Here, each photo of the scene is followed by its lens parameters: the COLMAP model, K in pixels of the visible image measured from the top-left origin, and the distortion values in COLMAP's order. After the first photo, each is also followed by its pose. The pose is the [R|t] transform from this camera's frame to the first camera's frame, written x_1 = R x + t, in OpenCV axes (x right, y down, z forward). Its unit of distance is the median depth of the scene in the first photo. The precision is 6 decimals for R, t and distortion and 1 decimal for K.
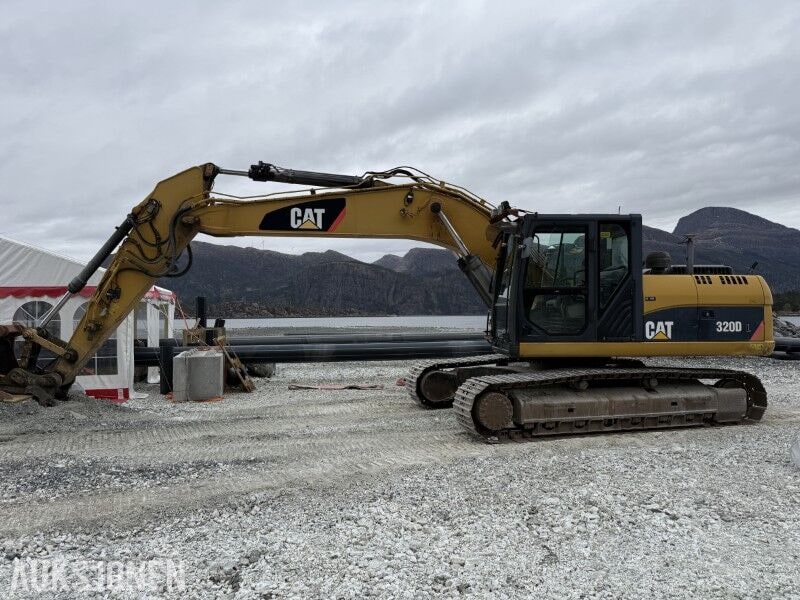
lens RADIAL K [[607.4, 0, 400.2], [0, 607.4, 311.9], [0, 0, 1]] dist [0.088687, -0.134999]
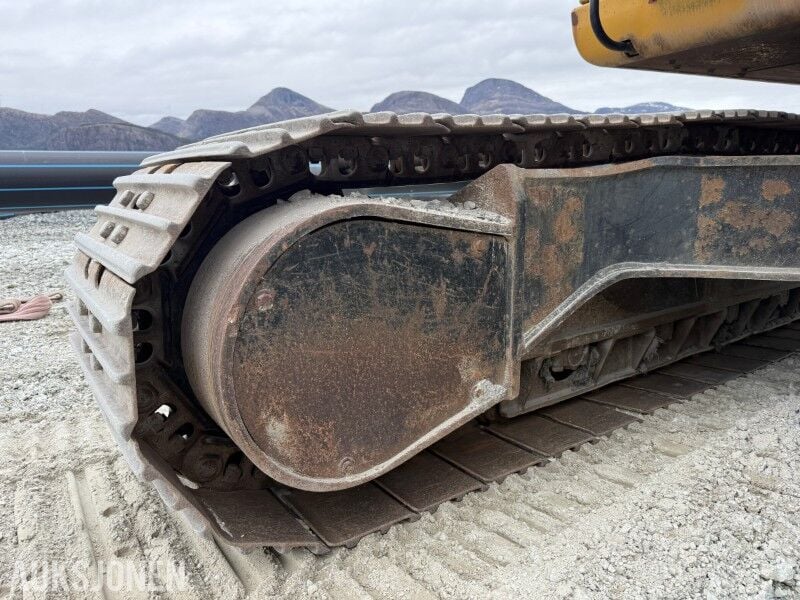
lens RADIAL K [[607.4, 0, 400.2], [0, 607.4, 311.9], [0, 0, 1]] dist [0.088687, -0.134999]
pose [[0.947836, -0.082866, 0.307798, 0.073880], [0.018636, 0.978372, 0.206012, 0.197327], [-0.318213, -0.189529, 0.928881, 1.866687]]
